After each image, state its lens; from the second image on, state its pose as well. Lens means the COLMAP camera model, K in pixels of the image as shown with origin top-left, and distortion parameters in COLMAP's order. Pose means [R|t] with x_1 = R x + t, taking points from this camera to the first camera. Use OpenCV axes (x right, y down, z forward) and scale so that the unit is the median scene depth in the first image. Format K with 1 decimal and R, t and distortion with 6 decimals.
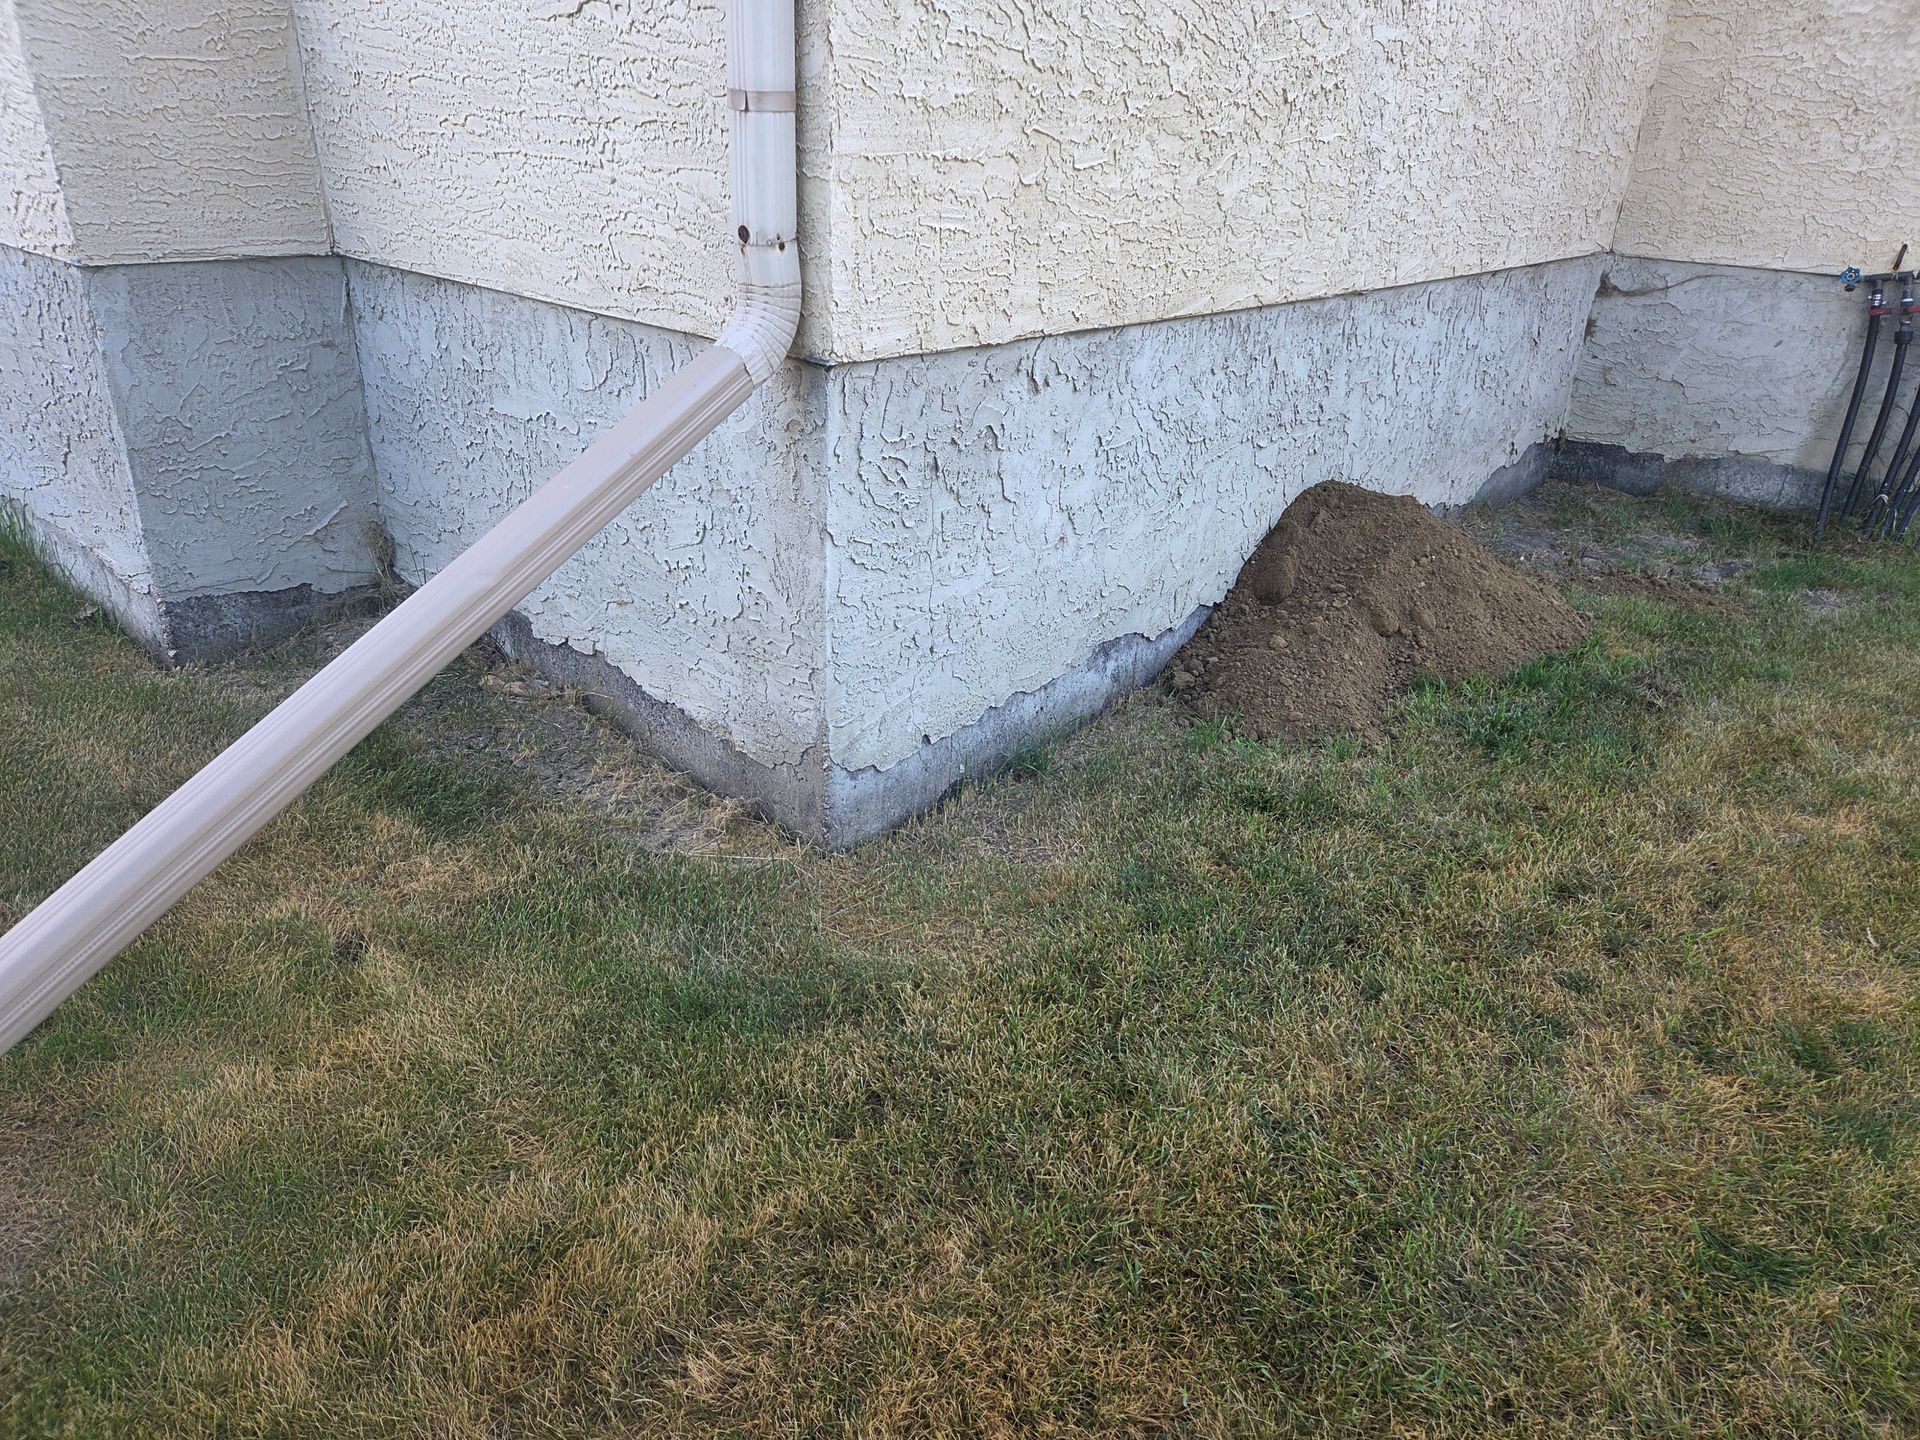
lens RADIAL K [[1258.8, 0, 982.7], [0, 1258.8, 686.2], [0, 0, 1]] dist [0.062440, -0.052777]
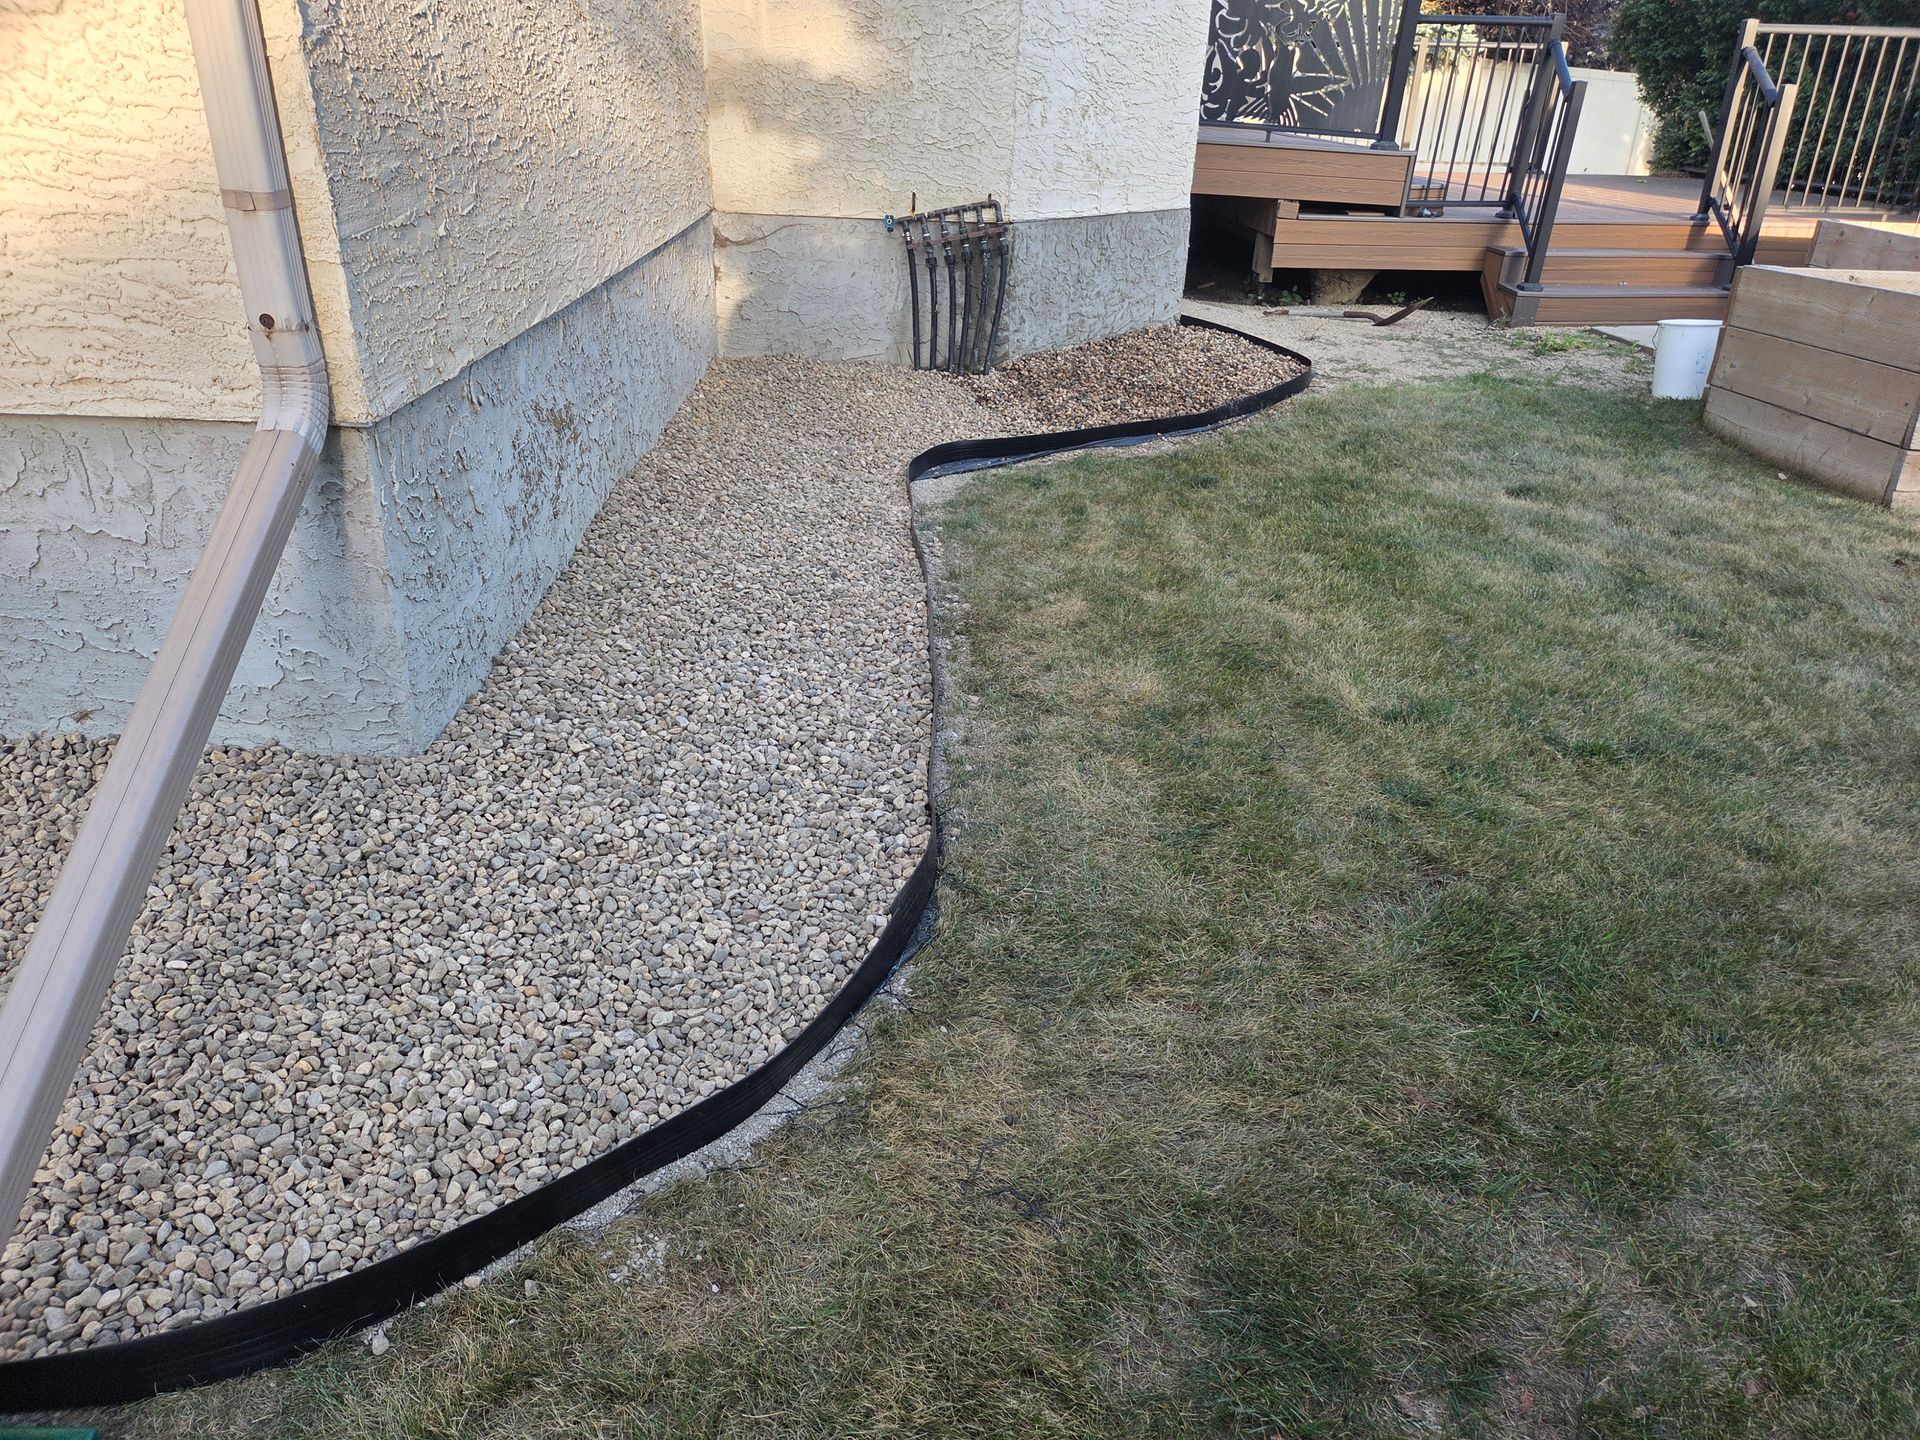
lens RADIAL K [[1258.8, 0, 982.7], [0, 1258.8, 686.2], [0, 0, 1]] dist [0.062440, -0.052777]
pose [[0.740615, -0.302195, 0.600139, -0.325370], [0.268141, 0.951880, 0.148406, -0.043278], [-0.616108, 0.051010, 0.786008, -0.132623]]
